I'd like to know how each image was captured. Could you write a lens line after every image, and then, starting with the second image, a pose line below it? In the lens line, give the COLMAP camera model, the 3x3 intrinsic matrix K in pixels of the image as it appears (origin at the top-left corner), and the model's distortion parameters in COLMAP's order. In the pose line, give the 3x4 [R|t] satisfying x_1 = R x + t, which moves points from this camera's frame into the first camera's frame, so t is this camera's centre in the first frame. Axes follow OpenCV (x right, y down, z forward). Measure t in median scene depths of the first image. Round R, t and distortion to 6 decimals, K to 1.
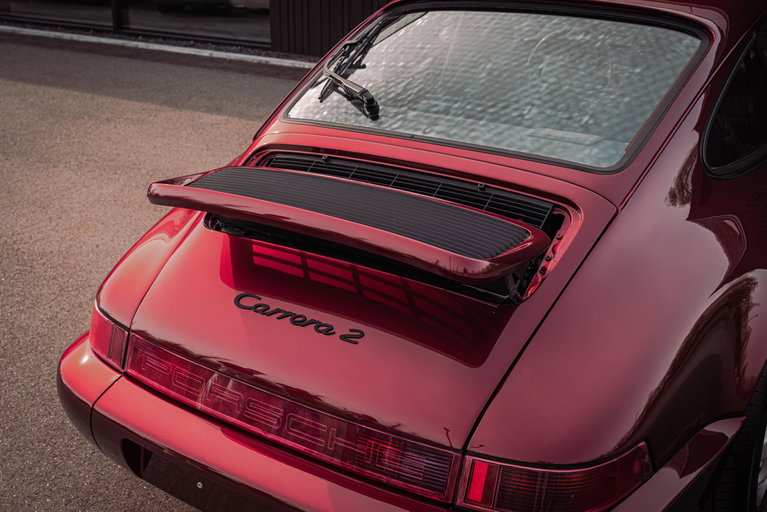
lens RADIAL K [[791.2, 0, 385.5], [0, 791.2, 250.7], [0, 0, 1]] dist [0.020480, 0.000000]
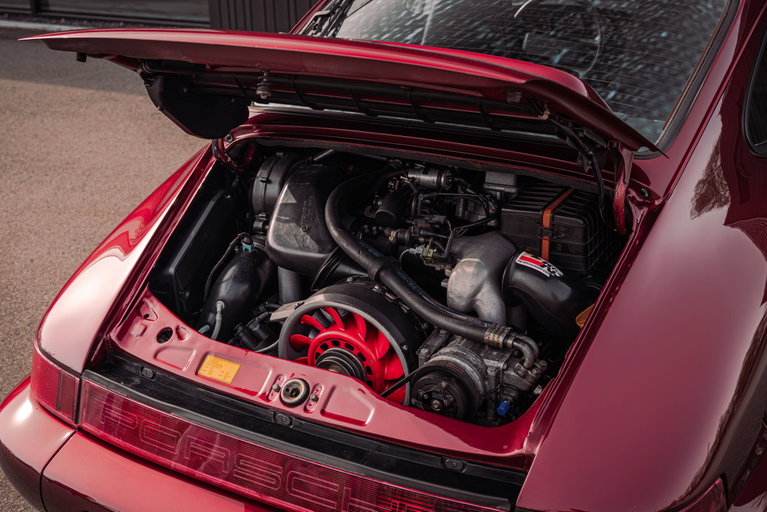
lens RADIAL K [[769.2, 0, 381.5], [0, 769.2, 262.4], [0, 0, 1]] dist [0.015800, 0.000000]
pose [[0.995499, -0.055612, 0.076744, -0.047879], [0.051993, 0.997475, 0.048386, -0.027050], [-0.079241, -0.044178, 0.995876, 0.130967]]
